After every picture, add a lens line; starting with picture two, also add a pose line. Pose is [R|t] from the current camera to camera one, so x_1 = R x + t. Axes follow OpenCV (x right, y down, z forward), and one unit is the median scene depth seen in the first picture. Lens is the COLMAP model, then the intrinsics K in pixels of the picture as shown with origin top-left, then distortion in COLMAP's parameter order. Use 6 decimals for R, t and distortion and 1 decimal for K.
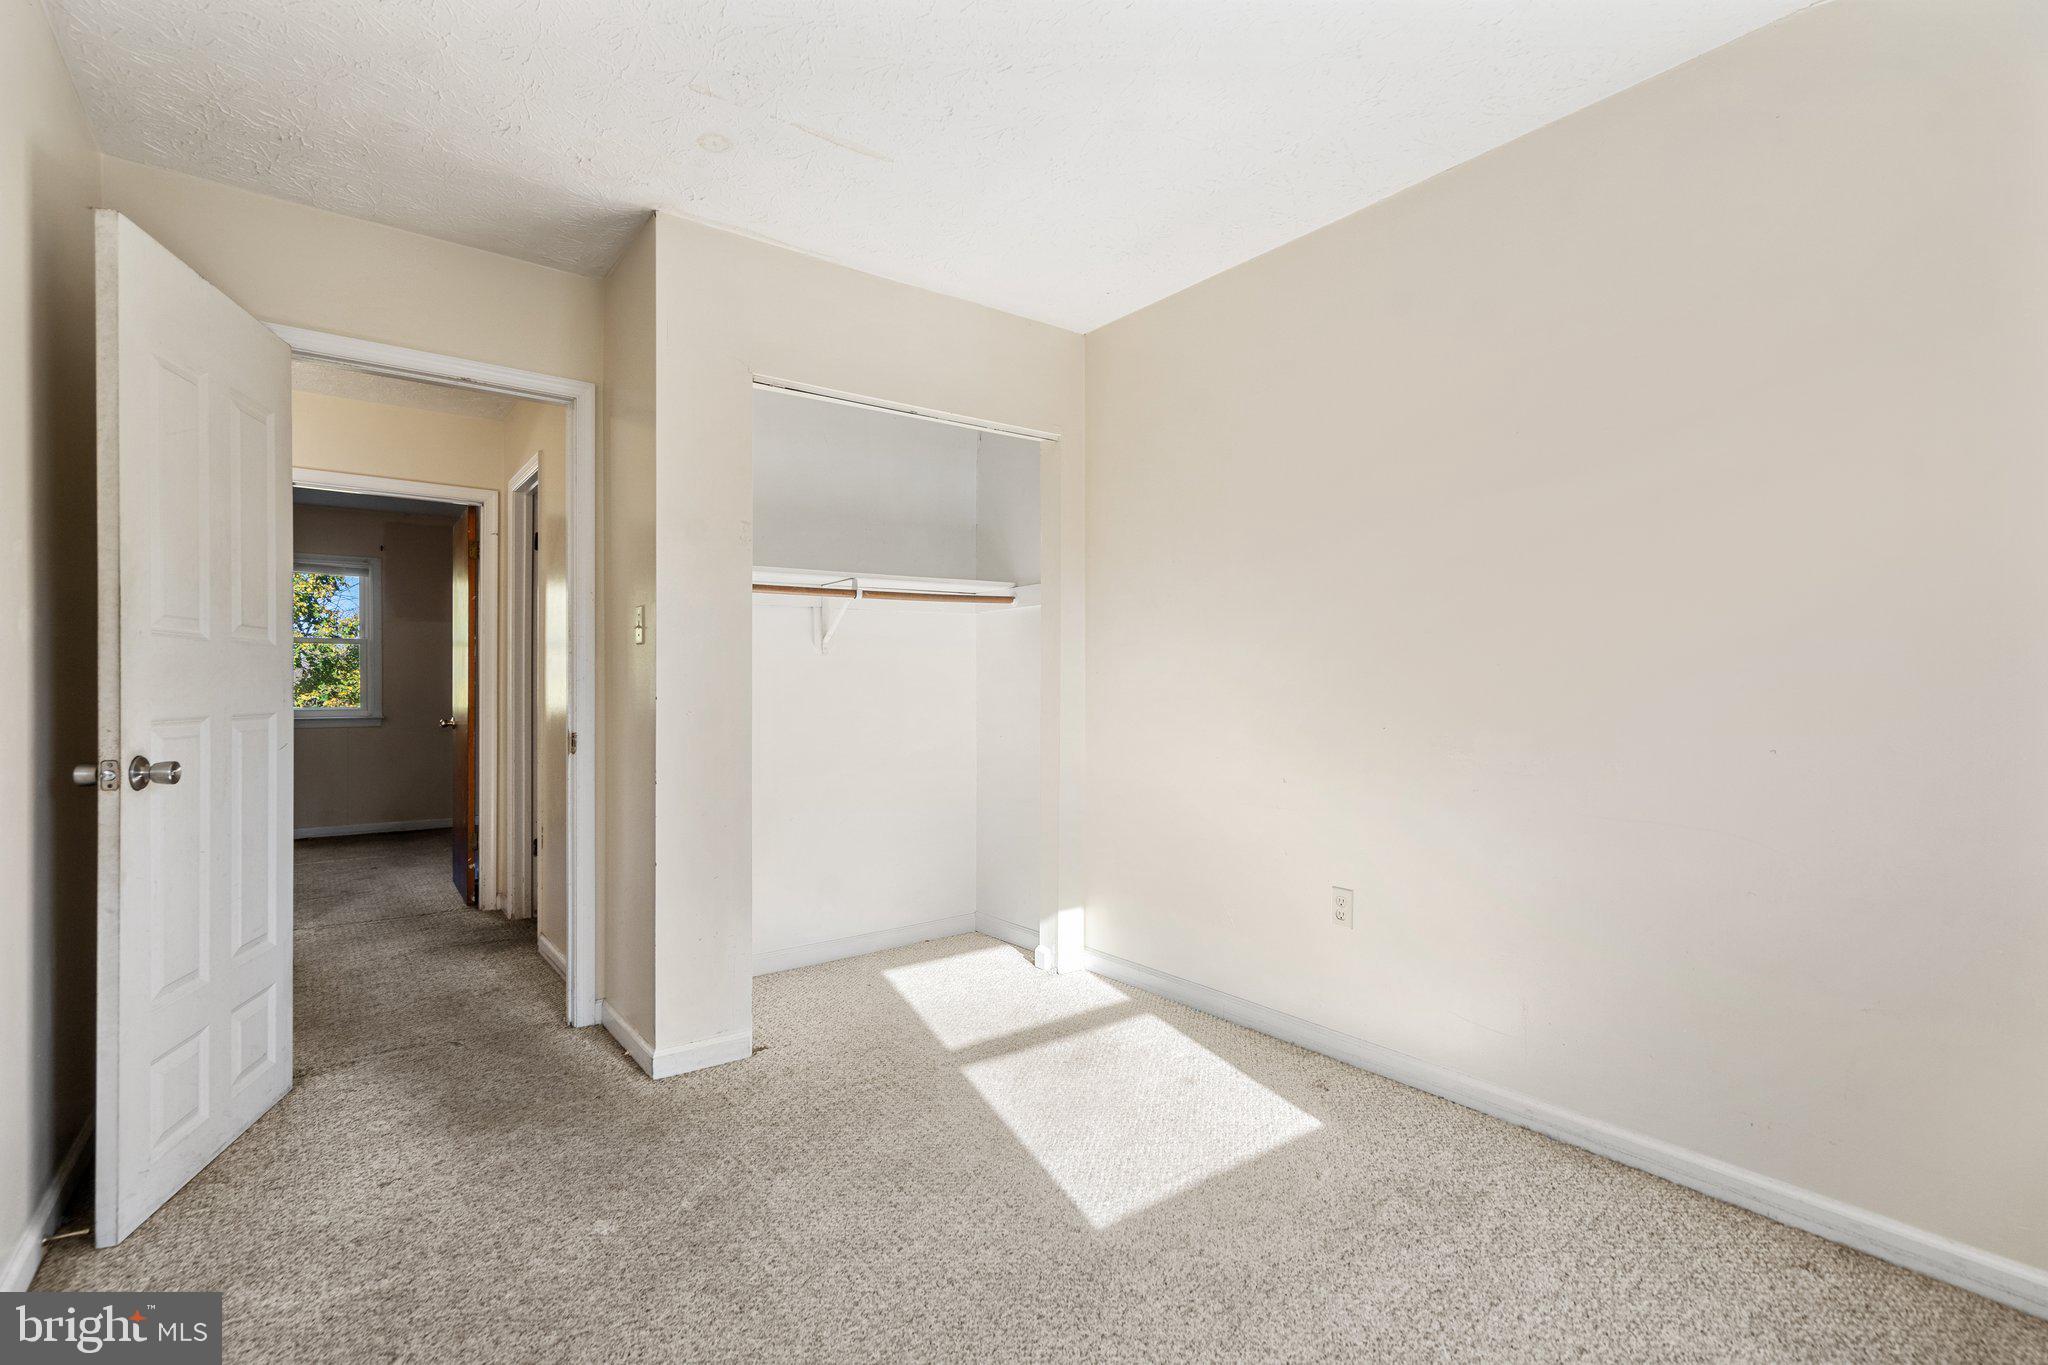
lens RADIAL K [[944.6, 0, 1003.4], [0, 944.6, 685.9], [0, 0, 1]] dist [-0.005442, 0.001934]
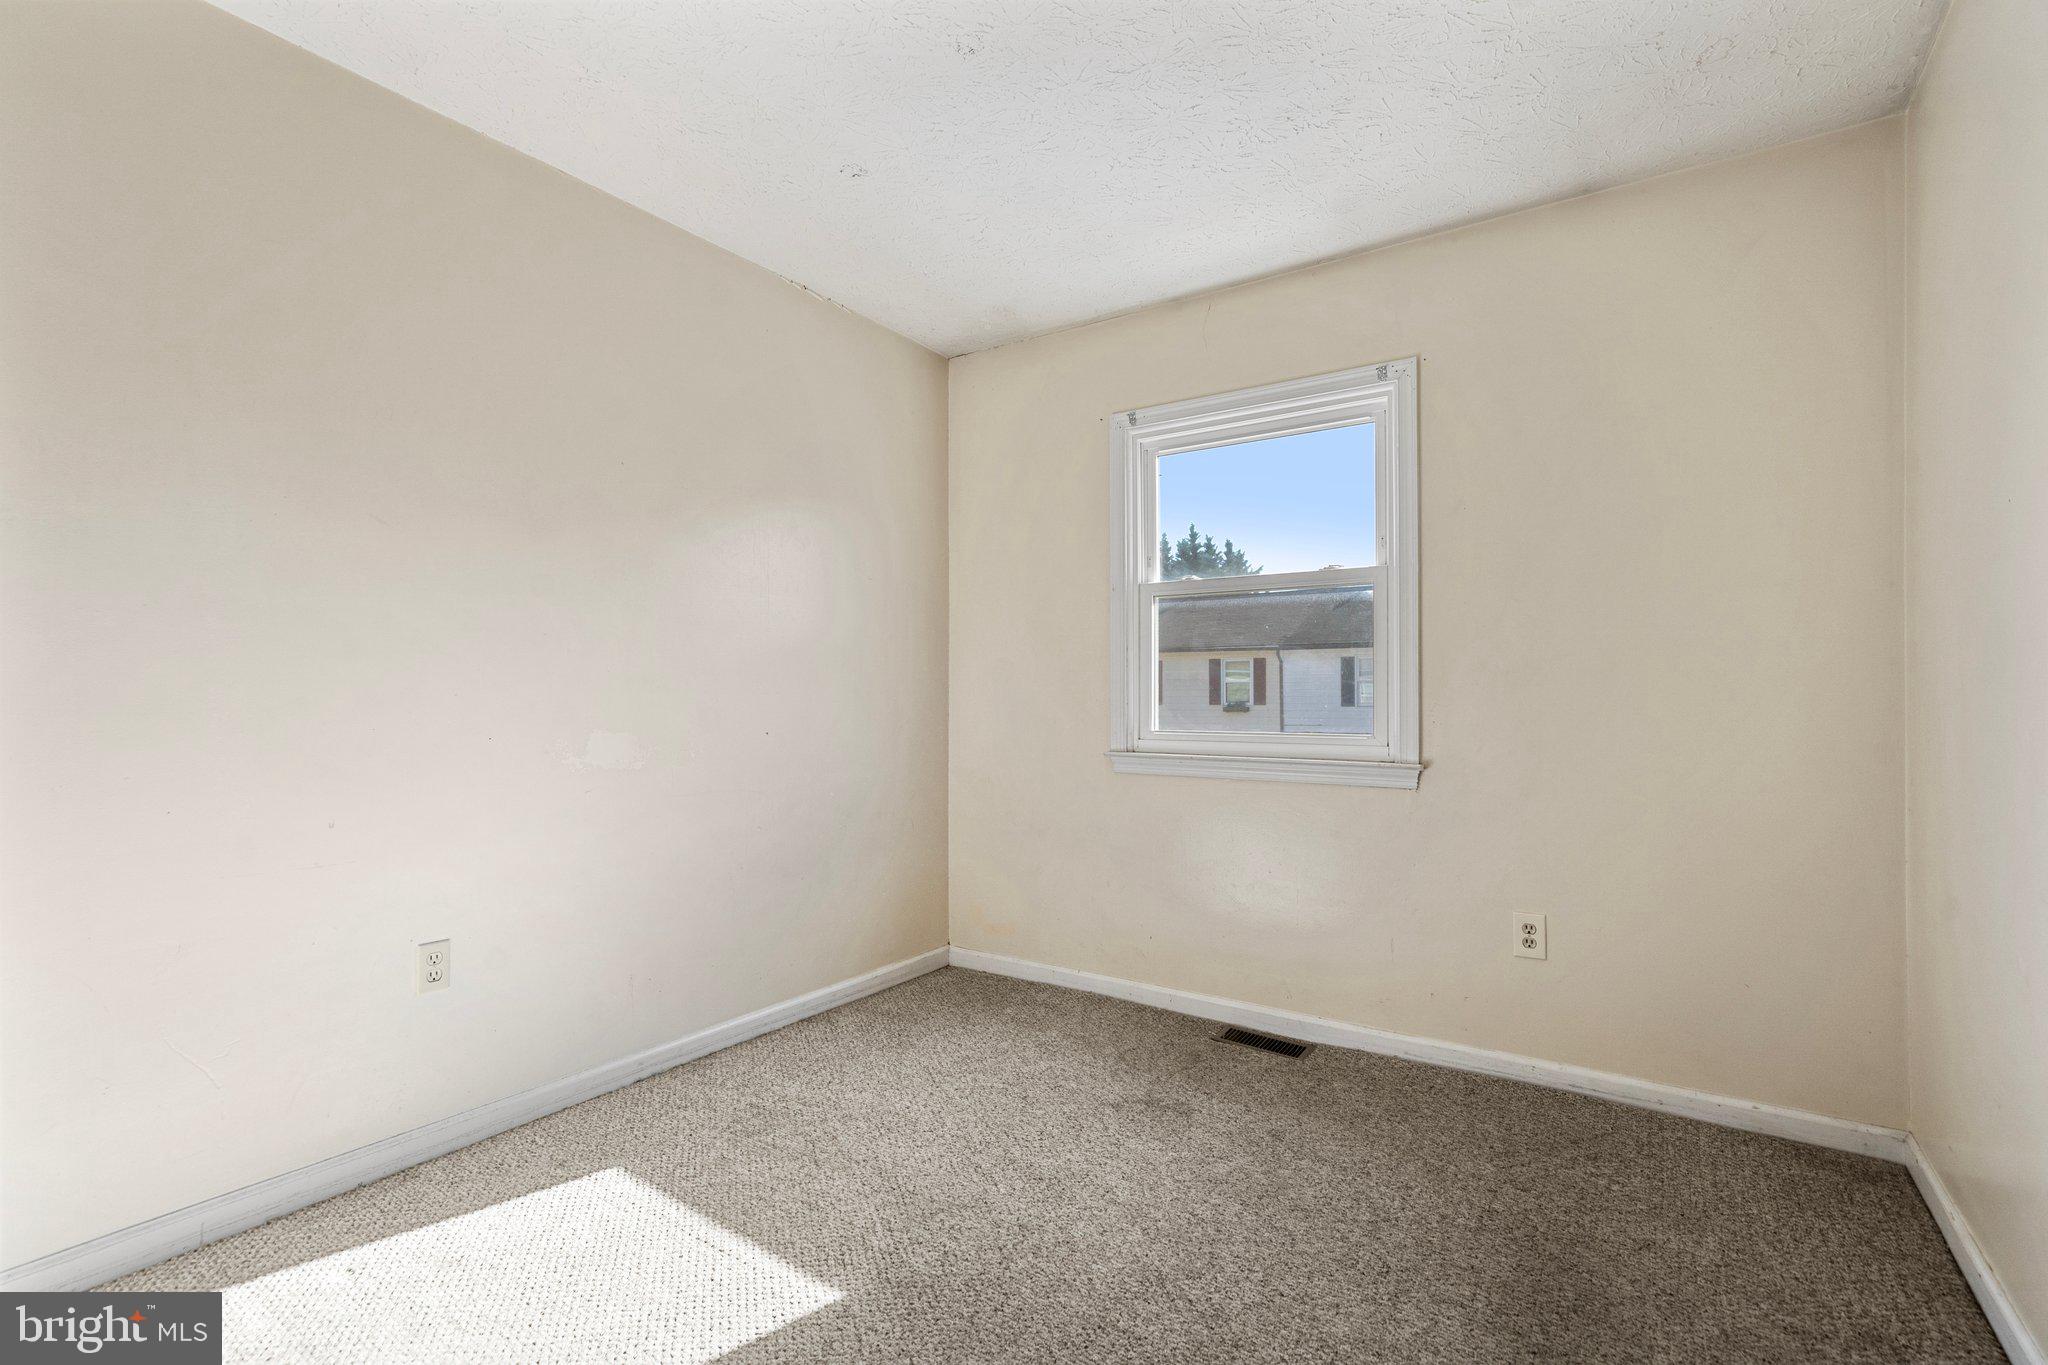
lens RADIAL K [[944.6, 0, 1021.5], [0, 944.6, 681.5], [0, 0, 1]] dist [-0.005442, 0.001934]
pose [[-0.342587, 0.011333, 0.939418, -0.746419], [-0.004117, 0.999900, -0.013564, 0.002923], [-0.939477, -0.008514, -0.342506, 1.062470]]
